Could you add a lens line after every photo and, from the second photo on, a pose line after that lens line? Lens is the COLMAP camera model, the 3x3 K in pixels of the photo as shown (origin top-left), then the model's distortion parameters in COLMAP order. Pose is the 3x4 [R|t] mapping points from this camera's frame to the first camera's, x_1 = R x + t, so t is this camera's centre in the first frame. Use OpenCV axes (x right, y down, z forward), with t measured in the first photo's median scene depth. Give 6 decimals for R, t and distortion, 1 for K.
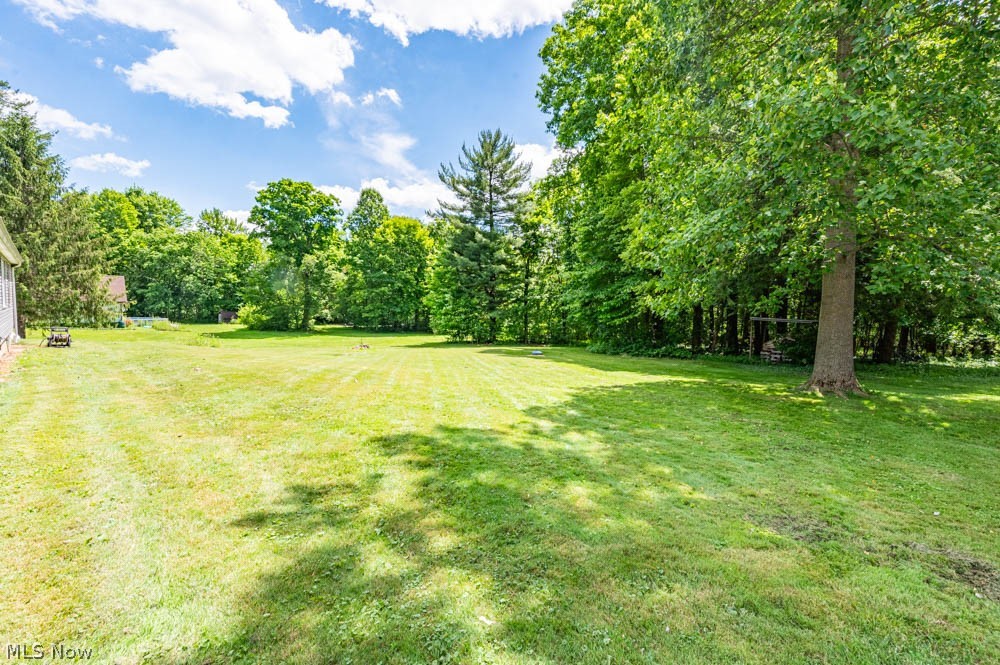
lens RADIAL K [[407.0, 0, 500.2], [0, 407.0, 338.4], [0, 0, 1]] dist [-0.001424, -0.000553]
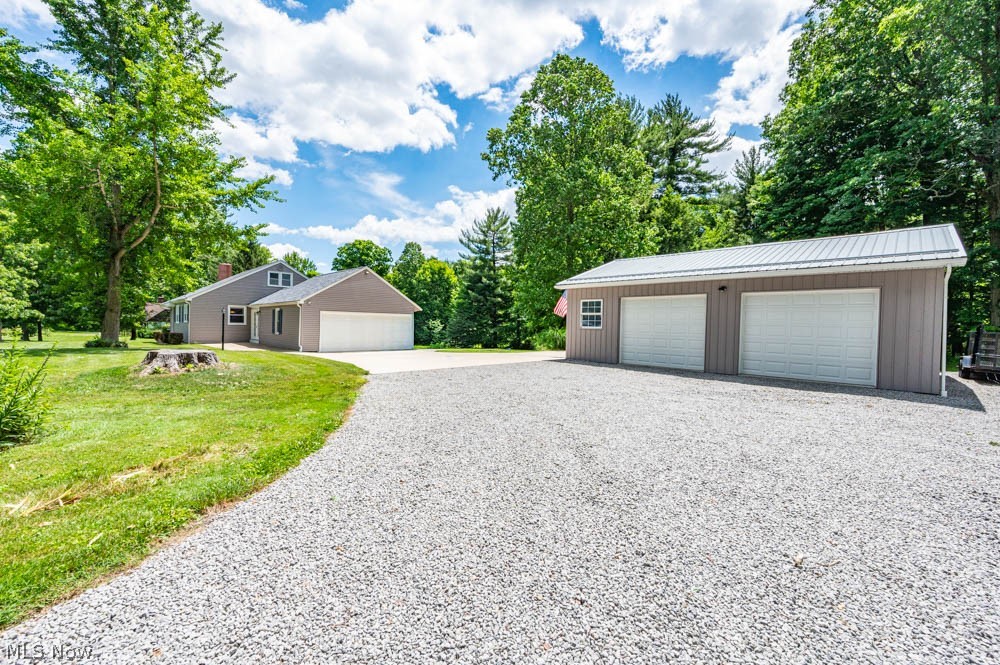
lens RADIAL K [[407.0, 0, 502.4], [0, 407.0, 333.2], [0, 0, 1]] dist [-0.001424, -0.000553]
pose [[0.997216, -0.014237, -0.073195, 0.113048], [0.010632, 0.998722, -0.049419, 0.026836], [0.073805, 0.048503, 0.996093, -0.467495]]
